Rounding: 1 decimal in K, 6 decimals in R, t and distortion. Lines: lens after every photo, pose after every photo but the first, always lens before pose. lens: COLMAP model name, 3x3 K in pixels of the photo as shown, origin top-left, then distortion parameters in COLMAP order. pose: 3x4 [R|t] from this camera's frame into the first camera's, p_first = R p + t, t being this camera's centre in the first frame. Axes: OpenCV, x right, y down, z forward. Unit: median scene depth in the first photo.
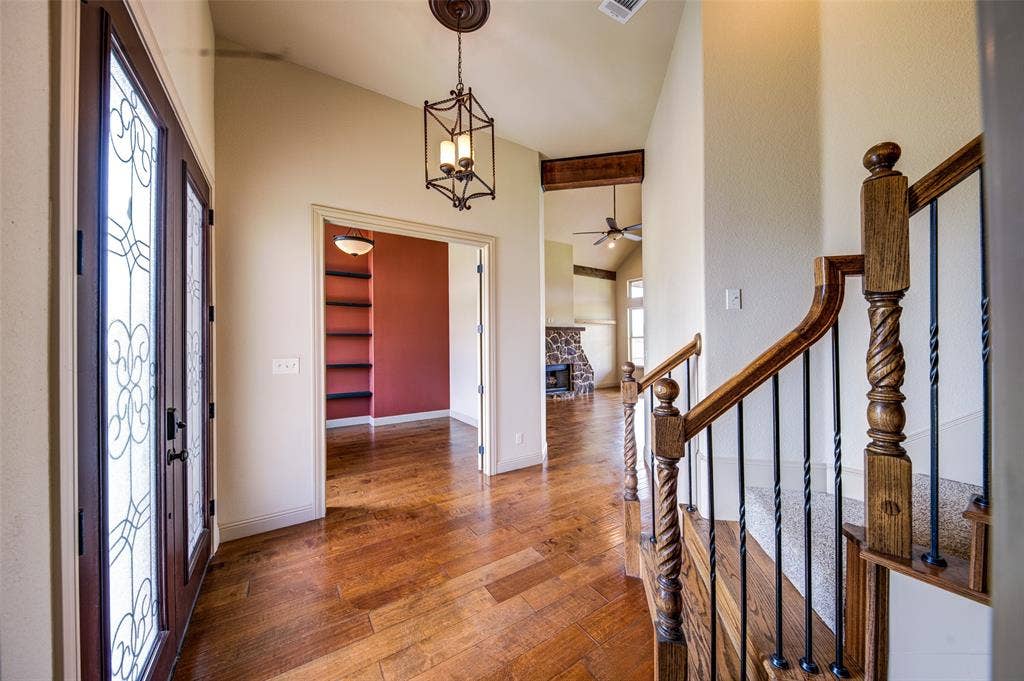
lens RADIAL K [[352.3, 0, 518.1], [0, 352.3, 341.2], [0, 0, 1]] dist [-0.000364, -0.000048]
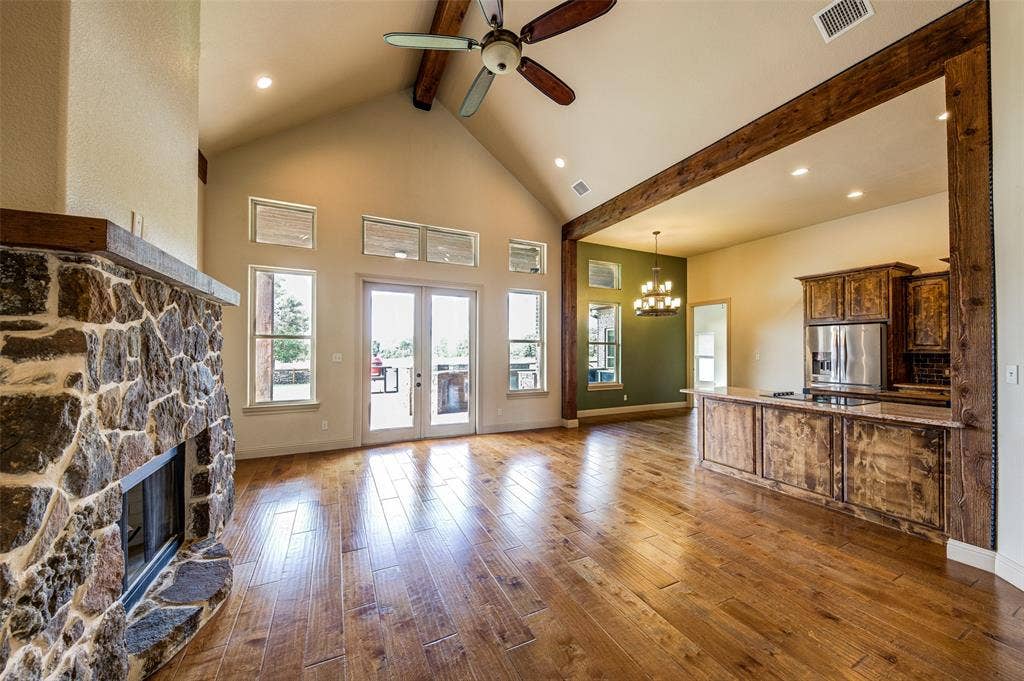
lens RADIAL K [[358.4, 0, 508.6], [0, 358.4, 348.0], [0, 0, 1]] dist [-0.000223, -0.000055]
pose [[0.141672, 0.013090, 0.989827, -0.067572], [-0.007291, 0.999899, -0.012179, 0.006514], [-0.989887, -0.005491, 0.141753, 0.745853]]
